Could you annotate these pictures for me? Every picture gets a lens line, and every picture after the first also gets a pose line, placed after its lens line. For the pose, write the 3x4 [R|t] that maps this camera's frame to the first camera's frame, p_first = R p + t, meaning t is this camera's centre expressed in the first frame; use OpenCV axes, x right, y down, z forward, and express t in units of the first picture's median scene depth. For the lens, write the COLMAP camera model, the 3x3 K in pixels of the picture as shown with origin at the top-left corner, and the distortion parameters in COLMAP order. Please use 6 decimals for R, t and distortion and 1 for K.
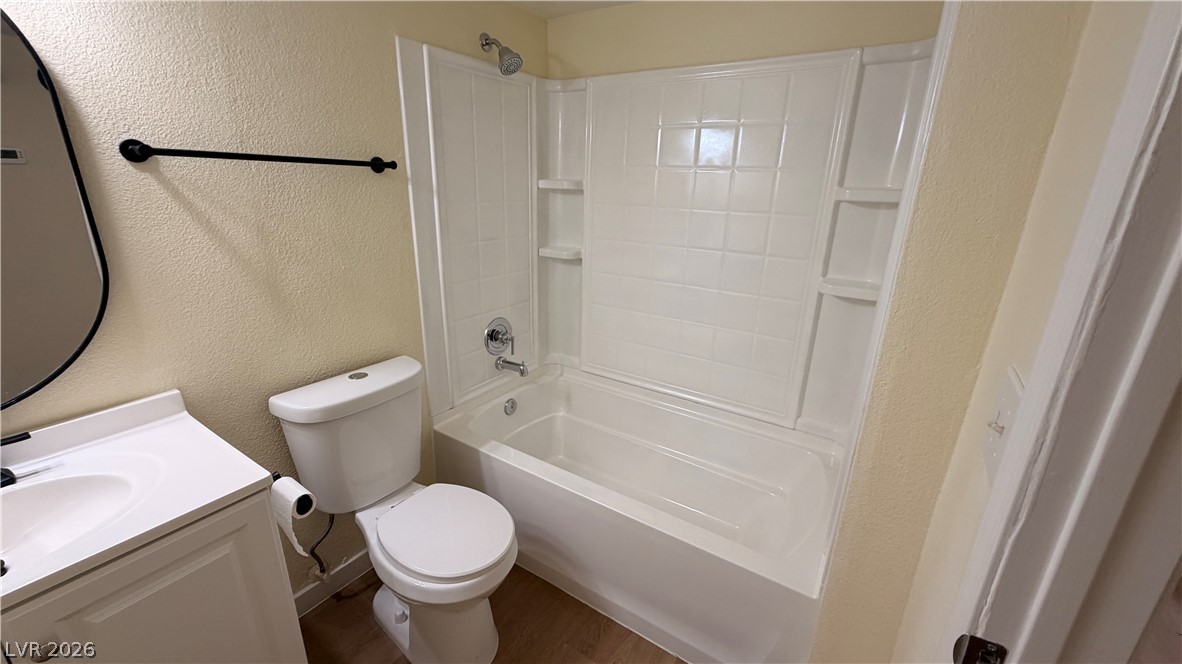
lens RADIAL K [[471.0, 0, 589.4], [0, 471.0, 332.2], [0, 0, 1]] dist [-0.000024, 0.000176]
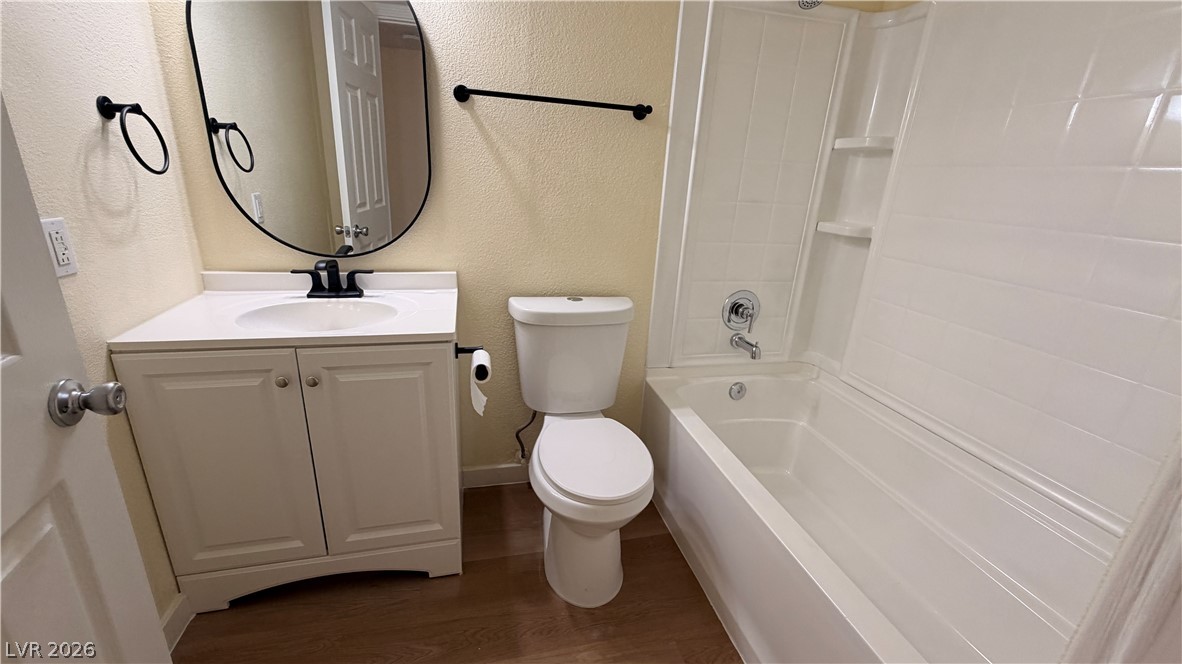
lens RADIAL K [[471.0, 0, 589.4], [0, 471.0, 332.2], [0, 0, 1]] dist [-0.000024, 0.000176]
pose [[0.731648, 0.229660, -0.641832, 0.189372], [-0.242143, 0.967695, 0.070232, 0.056764], [0.637227, 0.104030, 0.763622, 0.118258]]
